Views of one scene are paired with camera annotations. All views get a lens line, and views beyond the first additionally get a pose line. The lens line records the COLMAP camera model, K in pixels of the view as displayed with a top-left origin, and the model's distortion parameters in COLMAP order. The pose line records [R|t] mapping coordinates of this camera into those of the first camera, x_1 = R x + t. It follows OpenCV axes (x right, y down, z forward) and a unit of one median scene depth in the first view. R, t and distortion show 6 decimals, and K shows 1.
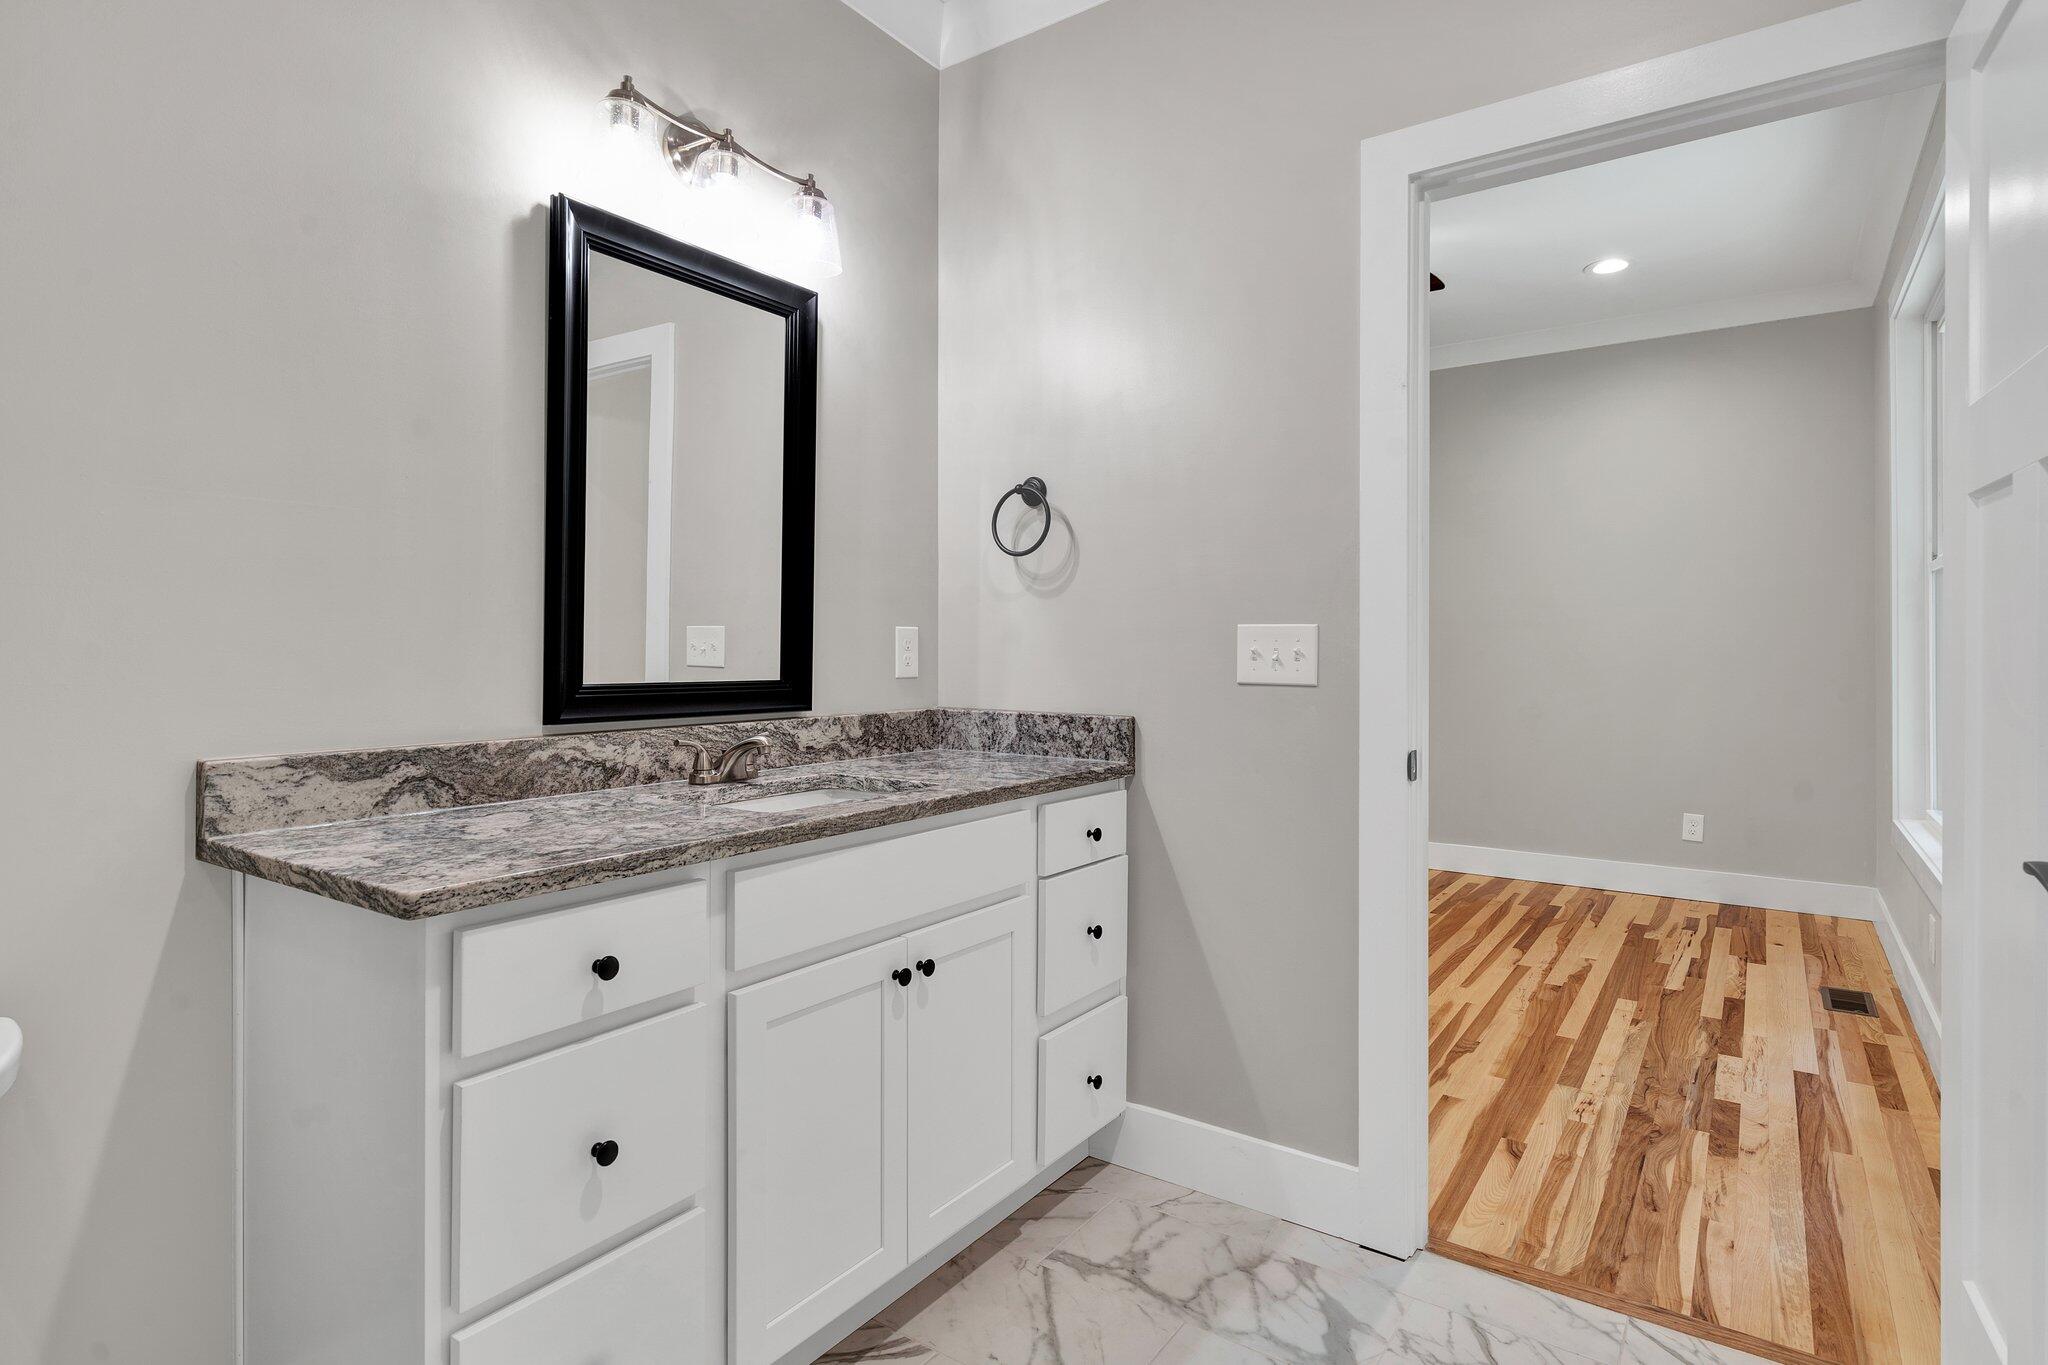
lens RADIAL K [[1052.2, 0, 1024.1], [0, 1052.2, 640.0], [0, 0, 1]] dist [-0.002101, -0.000573]
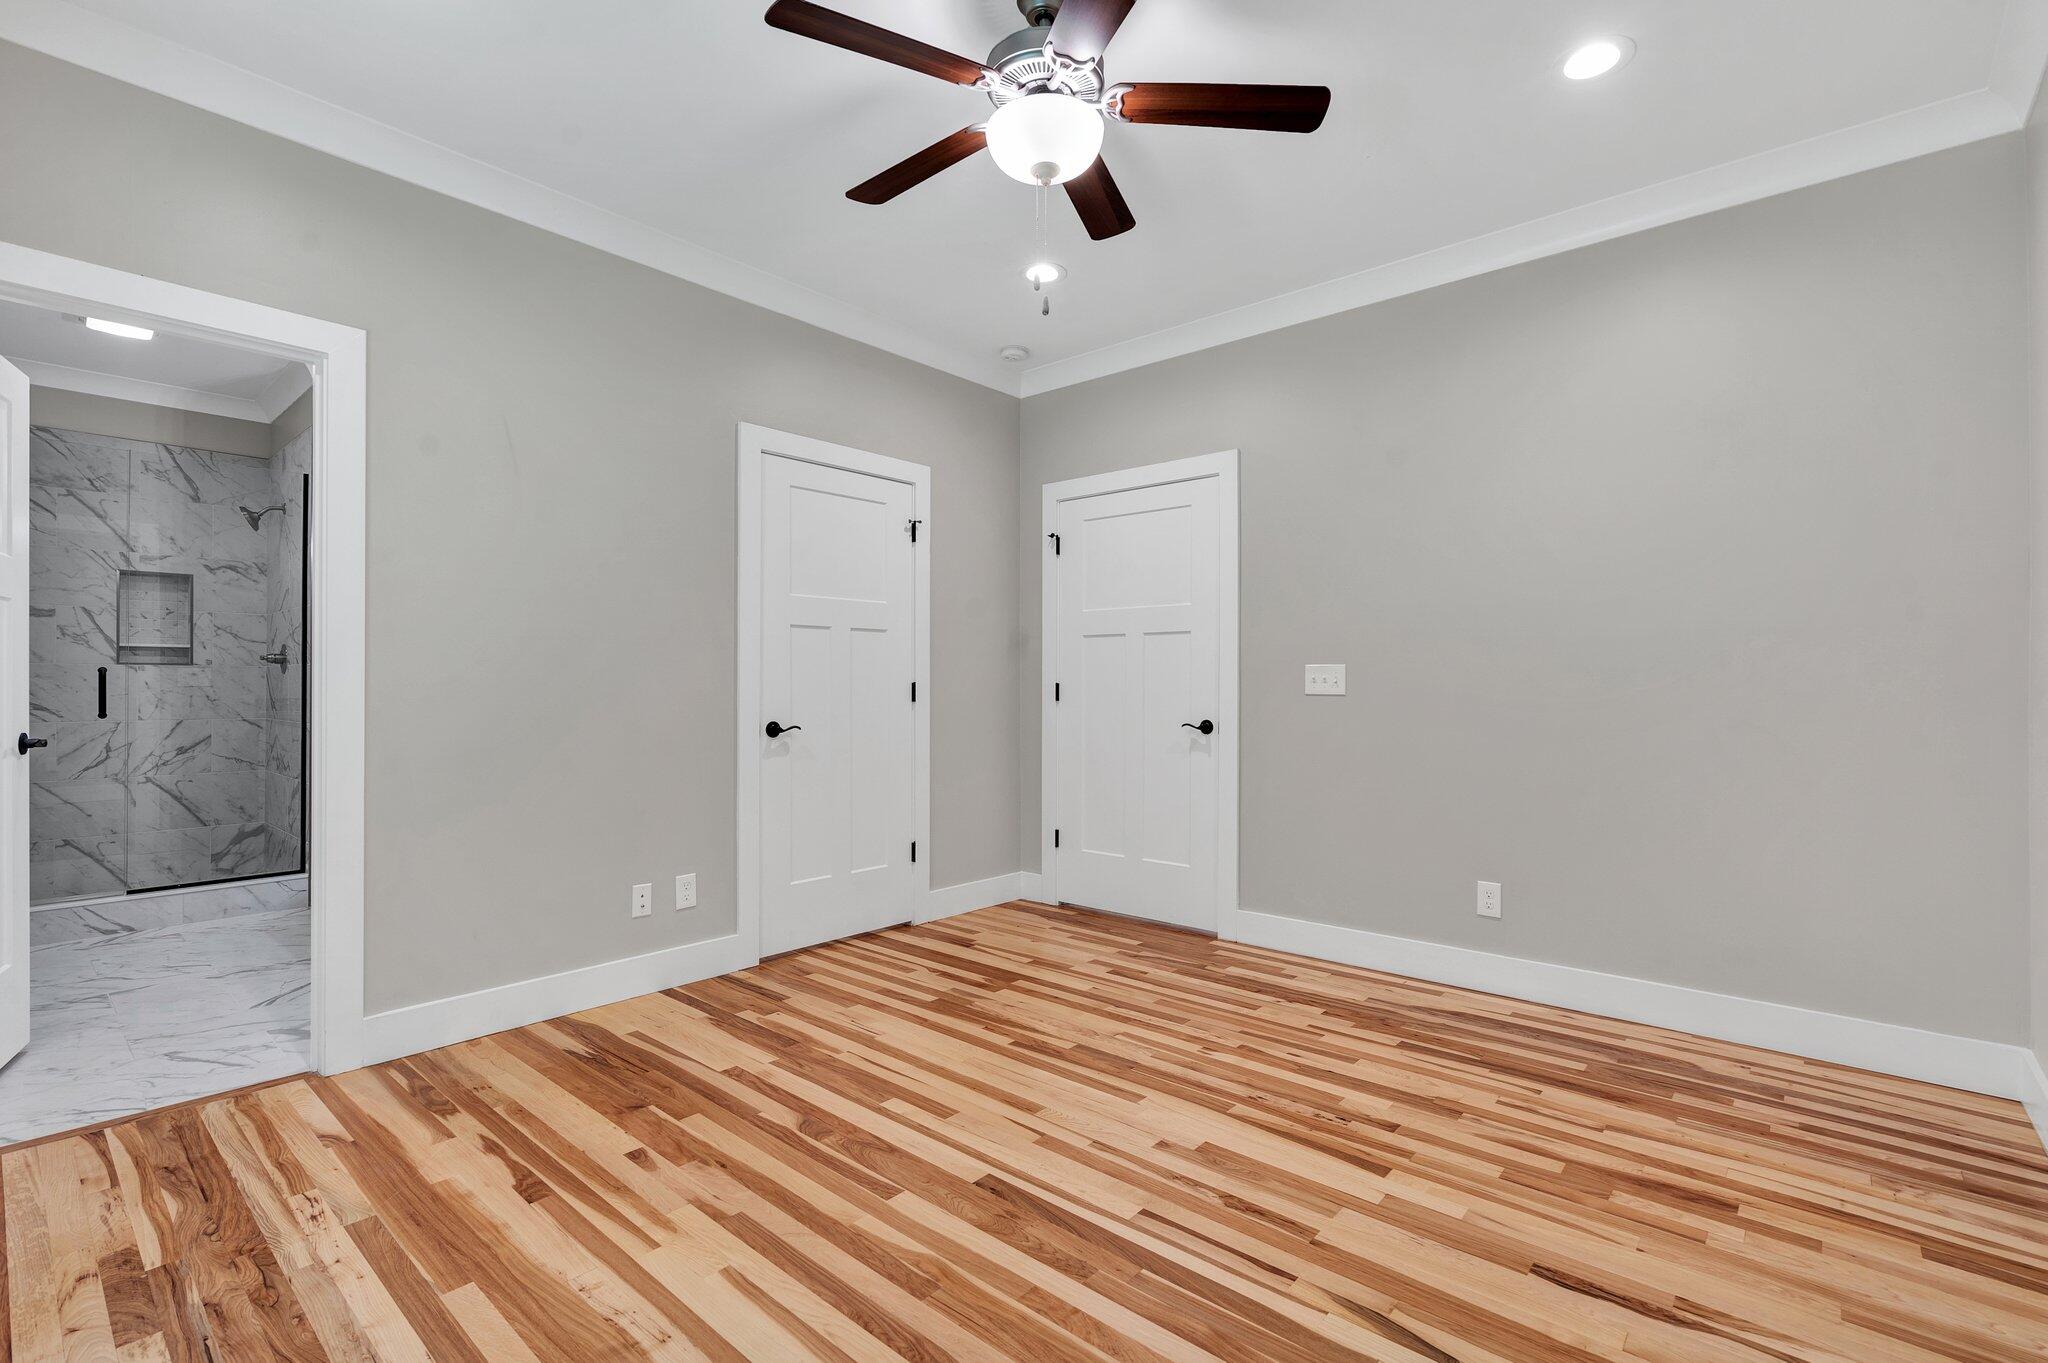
lens RADIAL K [[920.0, 0, 1024.0], [0, 920.0, 681.5], [0, 0, 1]] dist [-0.008024, 0.000437]
pose [[-0.103447, -0.005789, -0.994618, 1.279314], [0.007642, 0.999949, -0.006615, 0.032942], [0.994606, -0.008285, -0.103397, 1.746493]]
